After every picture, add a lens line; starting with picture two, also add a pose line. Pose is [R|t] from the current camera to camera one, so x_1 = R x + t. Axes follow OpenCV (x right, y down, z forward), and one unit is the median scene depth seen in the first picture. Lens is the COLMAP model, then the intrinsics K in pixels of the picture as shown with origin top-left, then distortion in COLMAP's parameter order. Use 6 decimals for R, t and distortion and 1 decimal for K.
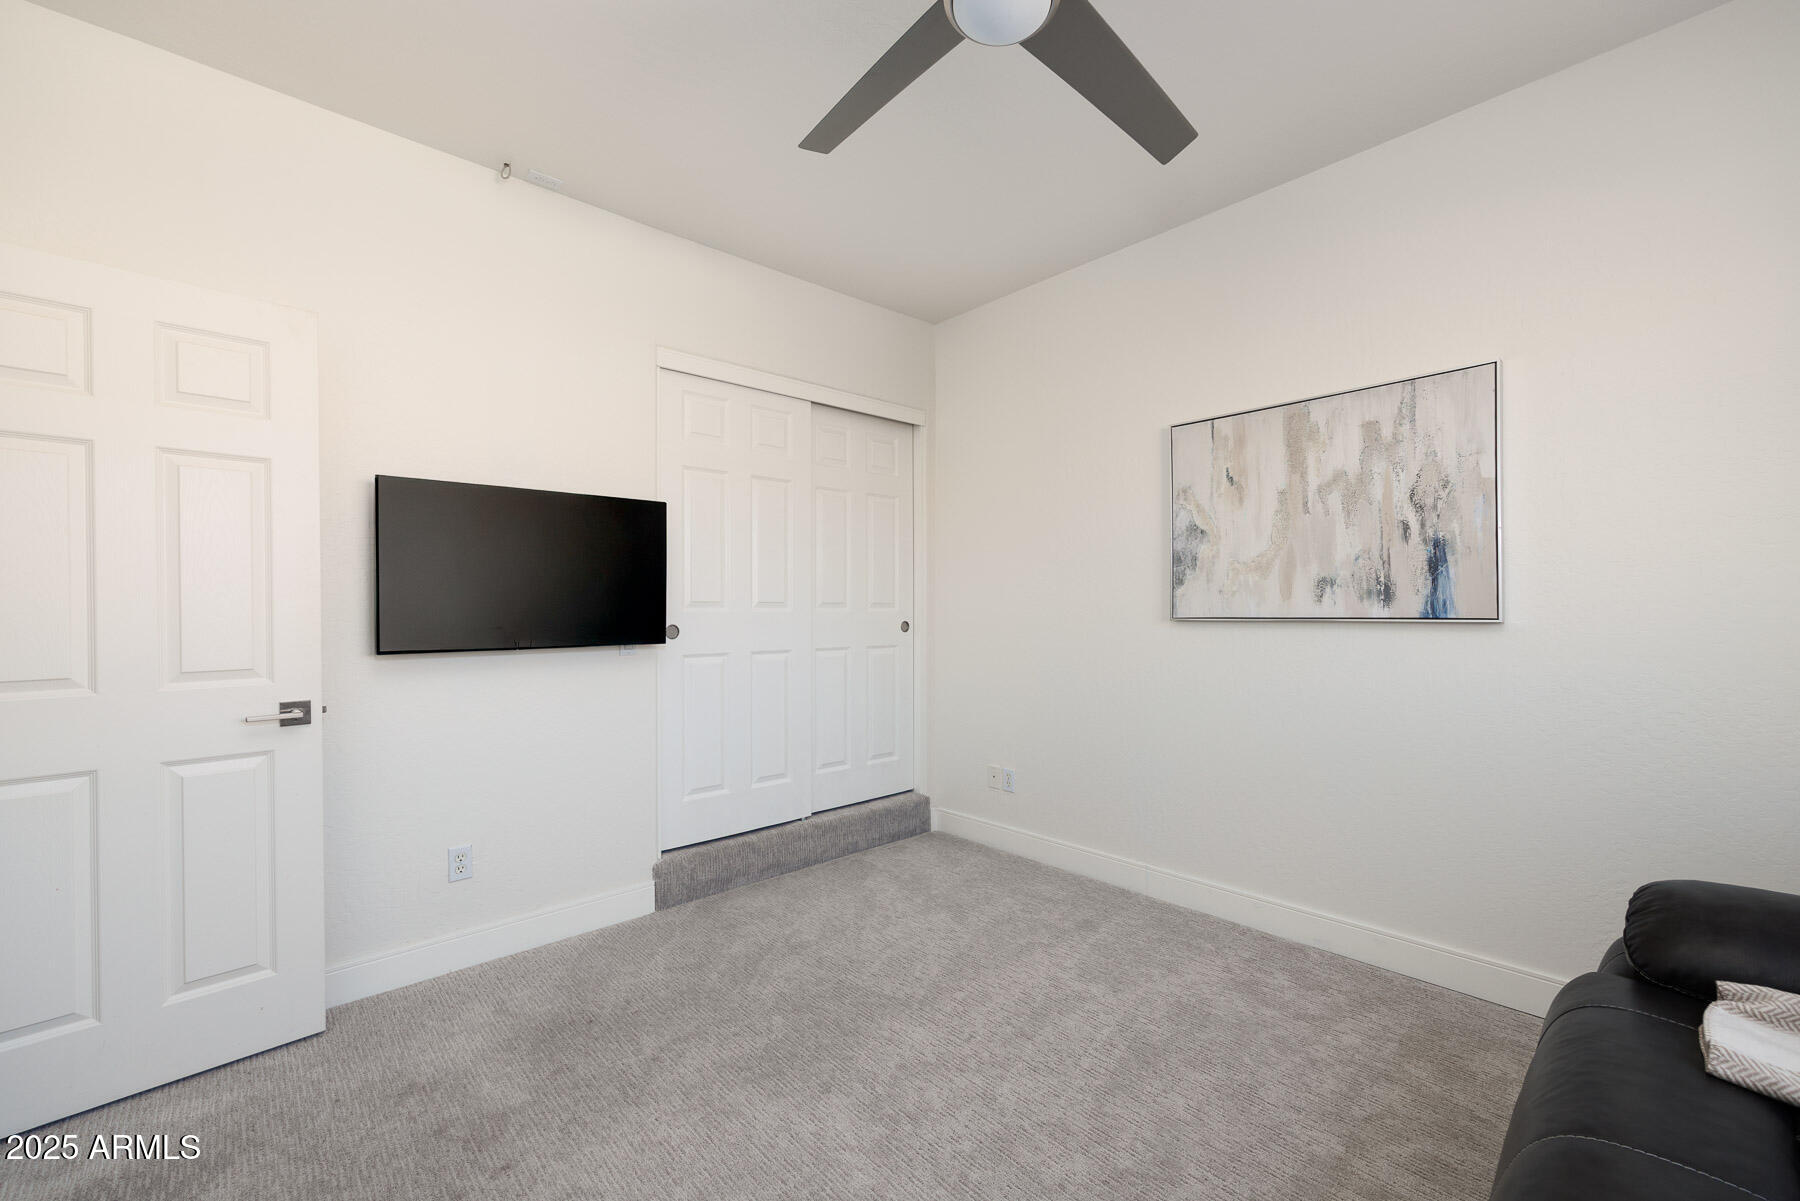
lens RADIAL K [[720.8, 0, 899.3], [0, 720.8, 609.2], [0, 0, 1]] dist [-0.001999, 0.001871]
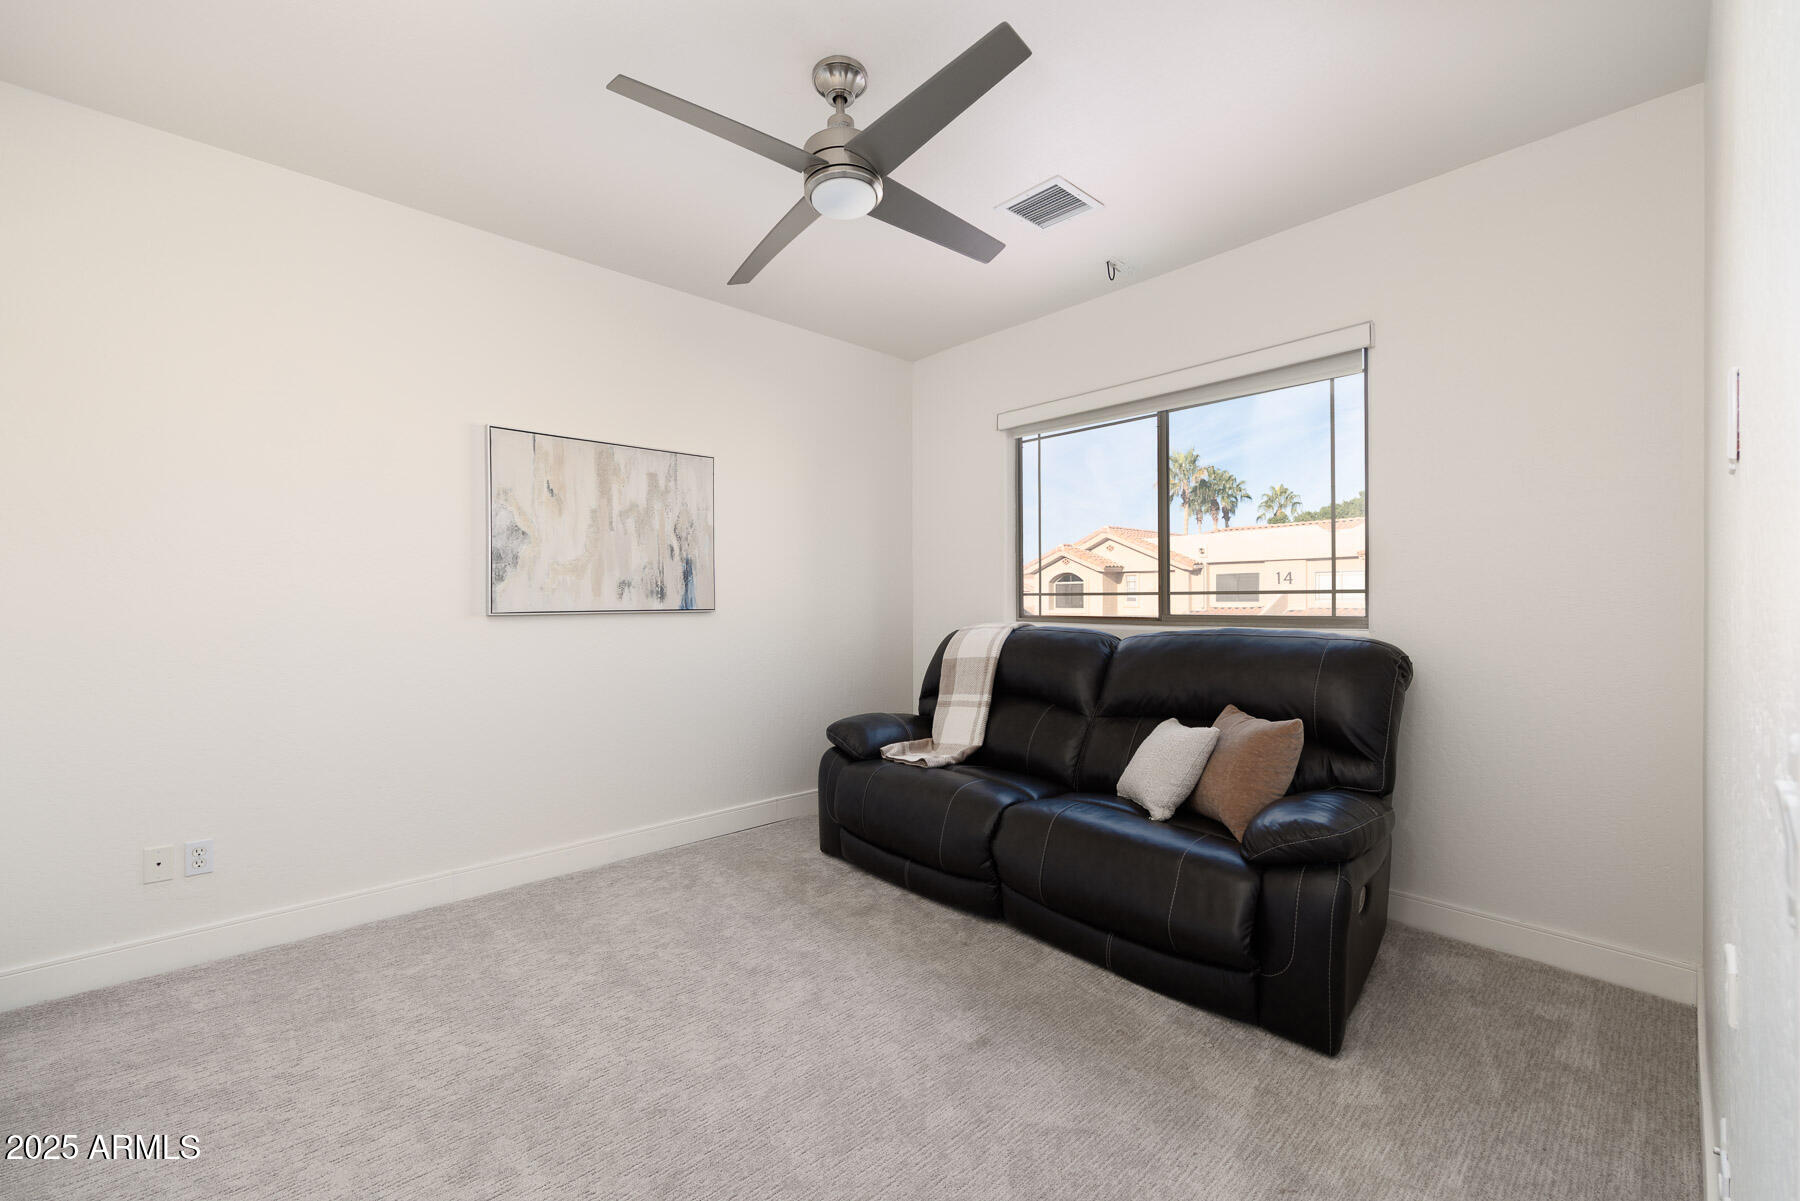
lens RADIAL K [[720.8, 0, 899.4], [0, 720.8, 599.8], [0, 0, 1]] dist [-0.001999, 0.001871]
pose [[0.006578, 0.003160, 0.999973, -0.737935], [0.002459, 0.999992, -0.003177, -0.002372], [-0.999975, 0.002480, 0.006571, 0.474533]]
